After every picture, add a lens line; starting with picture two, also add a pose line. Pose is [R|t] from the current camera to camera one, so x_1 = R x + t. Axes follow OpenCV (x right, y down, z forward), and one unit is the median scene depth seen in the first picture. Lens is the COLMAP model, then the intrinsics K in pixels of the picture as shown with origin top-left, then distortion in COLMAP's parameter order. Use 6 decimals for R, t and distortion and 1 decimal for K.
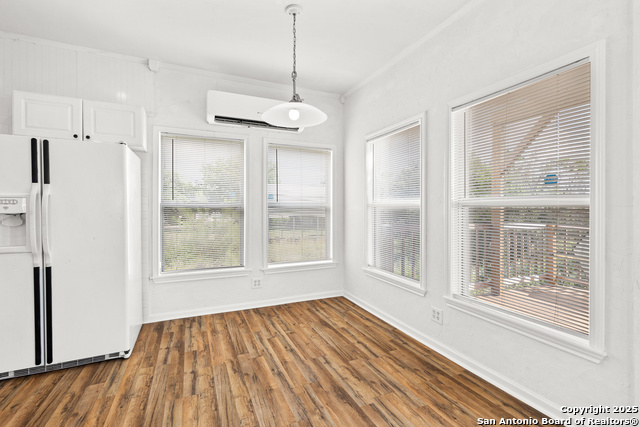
lens RADIAL K [[292.4, 0, 320.8], [0, 292.4, 210.6], [0, 0, 1]] dist [0.005989, -0.000738]
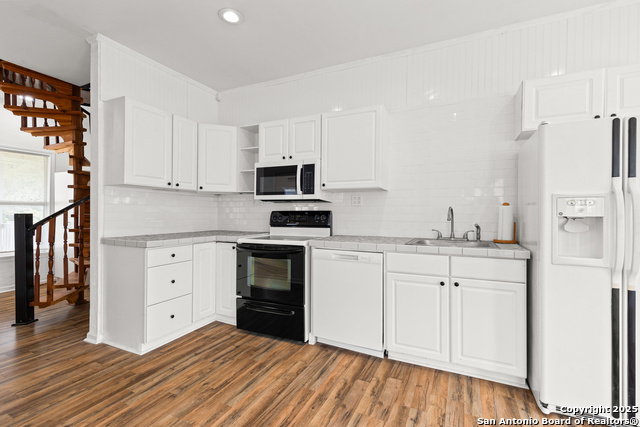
lens RADIAL K [[292.4, 0, 315.2], [0, 292.4, 214.9], [0, 0, 1]] dist [0.005989, -0.000738]
pose [[0.631739, 0.012183, -0.775085, -0.744443], [-0.009667, 0.999923, 0.007838, 0.003517], [0.775121, 0.002541, 0.631808, -0.068550]]
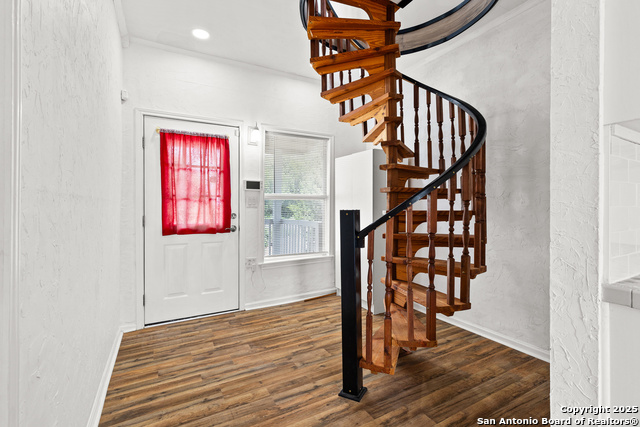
lens RADIAL K [[292.4, 0, 319.1], [0, 292.4, 212.4], [0, 0, 1]] dist [0.005989, -0.000738]
pose [[0.082848, 0.021875, -0.996322, -1.768833], [0.000822, 0.999757, 0.022019, 0.007502], [0.996562, -0.002643, 0.082810, -0.381071]]
